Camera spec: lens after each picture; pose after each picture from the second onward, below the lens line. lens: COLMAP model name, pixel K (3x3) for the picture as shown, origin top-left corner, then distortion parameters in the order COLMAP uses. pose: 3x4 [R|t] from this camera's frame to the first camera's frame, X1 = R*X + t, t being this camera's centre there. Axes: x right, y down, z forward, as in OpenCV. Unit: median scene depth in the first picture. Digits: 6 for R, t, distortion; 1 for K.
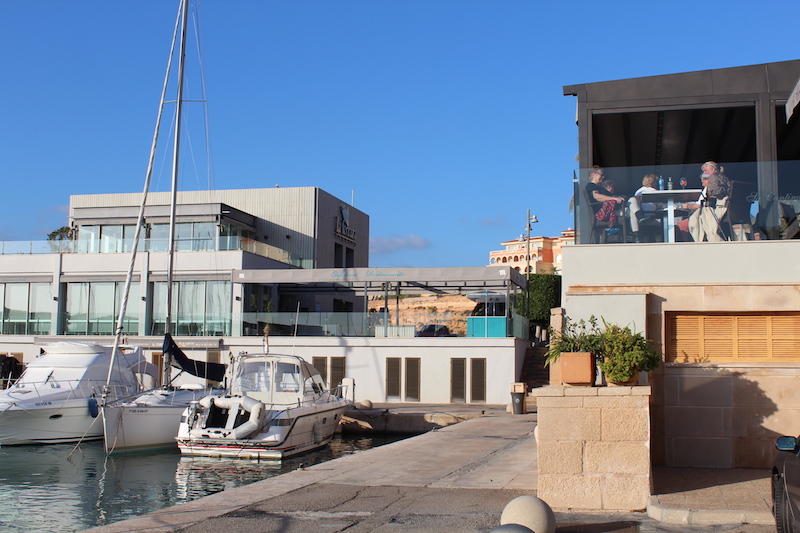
lens RADIAL K [[1025.6, 0, 400.0], [0, 1025.6, 266.5], [0, 0, 1]] dist [-0.070328, 0.108535]
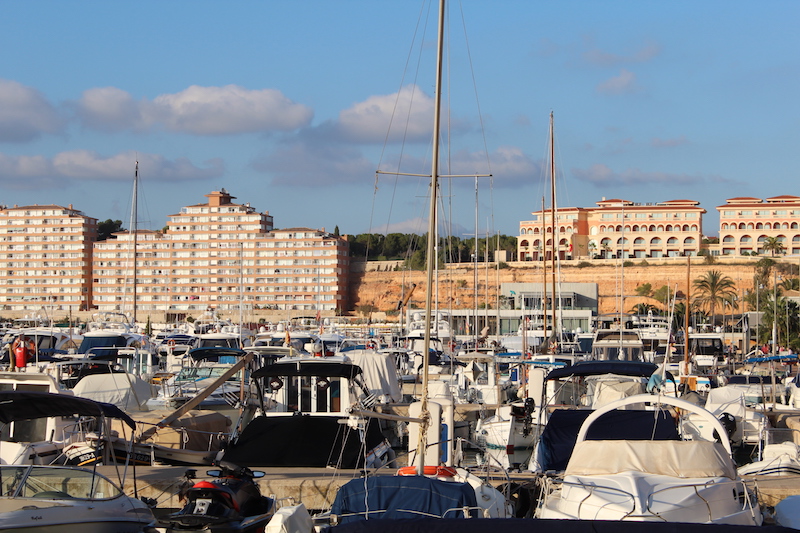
lens RADIAL K [[2020.4, 0, 400.0], [0, 2020.4, 266.5], [0, 0, 1]] dist [0.113203, 0.897153]
pose [[0.993731, -0.002551, 0.111770, -2.341287], [-0.004144, 0.998212, 0.059626, -0.848585], [-0.111722, -0.059715, 0.991944, -8.519025]]
